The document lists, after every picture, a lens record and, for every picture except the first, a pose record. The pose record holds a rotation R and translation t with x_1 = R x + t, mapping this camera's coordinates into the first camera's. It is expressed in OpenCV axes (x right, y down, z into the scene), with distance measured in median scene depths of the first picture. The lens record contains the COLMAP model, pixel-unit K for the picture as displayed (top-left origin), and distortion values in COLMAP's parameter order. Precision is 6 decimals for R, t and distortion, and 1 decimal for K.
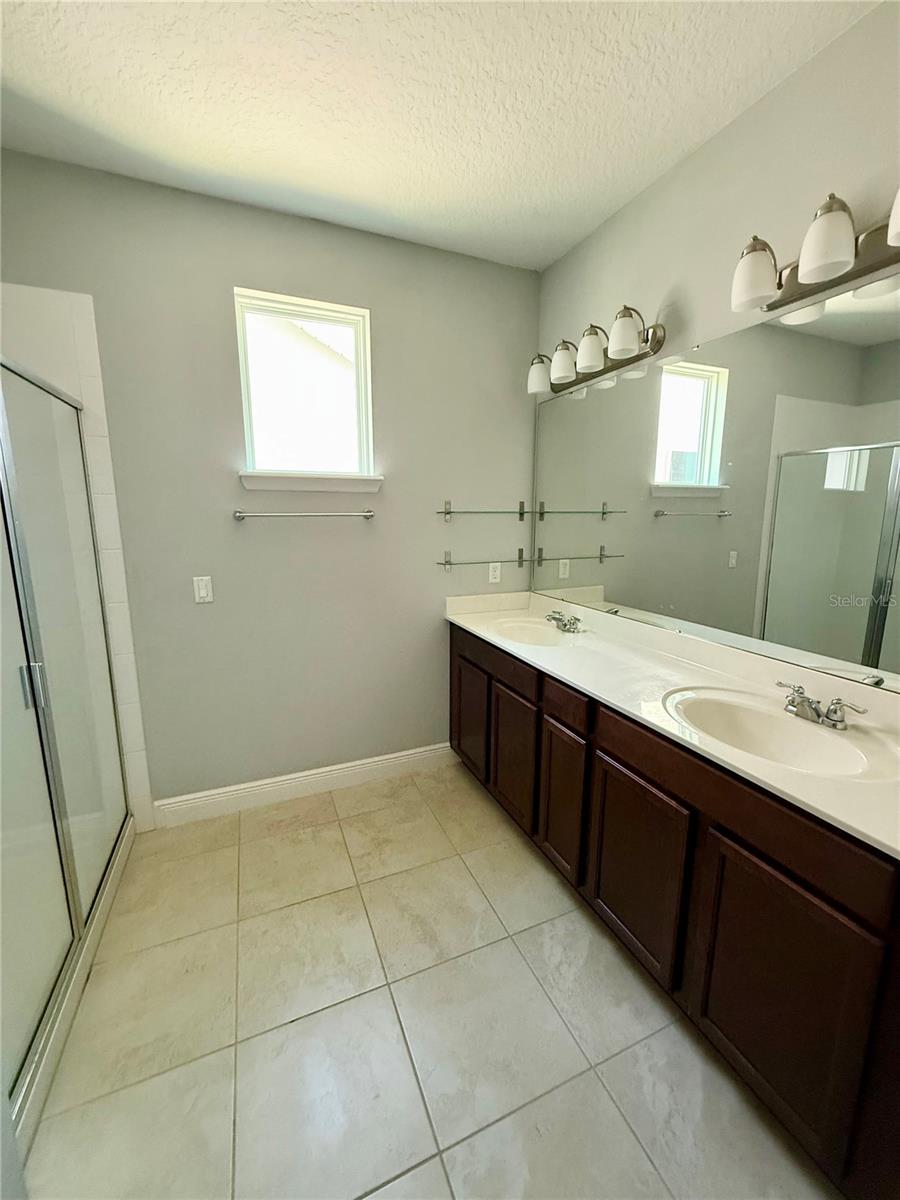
lens RADIAL K [[478.2, 0, 448.7], [0, 478.2, 598.1], [0, 0, 1]] dist [-0.001427, 0.000458]
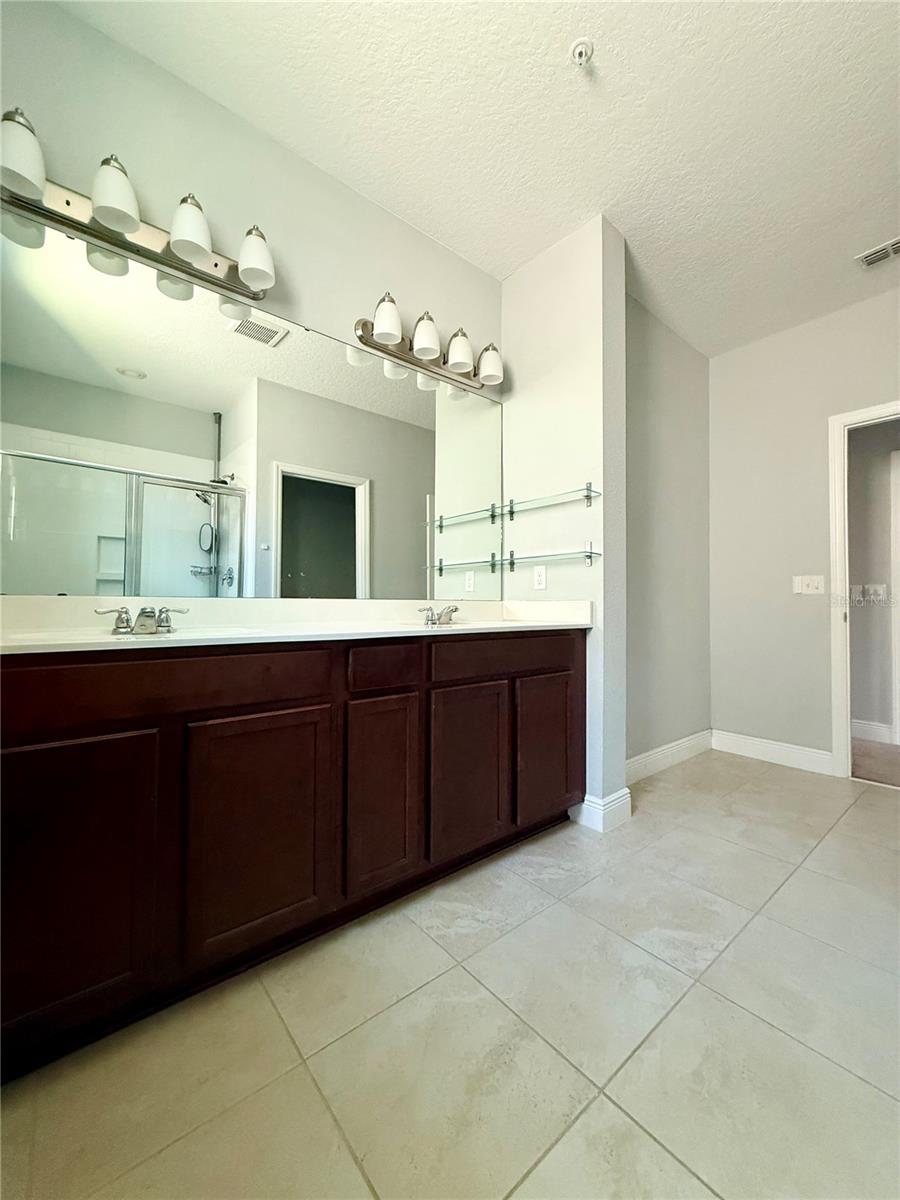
lens RADIAL K [[478.2, 0, 447.6], [0, 478.2, 596.4], [0, 0, 1]] dist [-0.001427, 0.000458]
pose [[-0.280670, -0.000611, 0.959804, -0.649719], [0.163333, 0.985384, 0.048390, 0.072978], [-0.945805, 0.170349, -0.276467, 1.184126]]
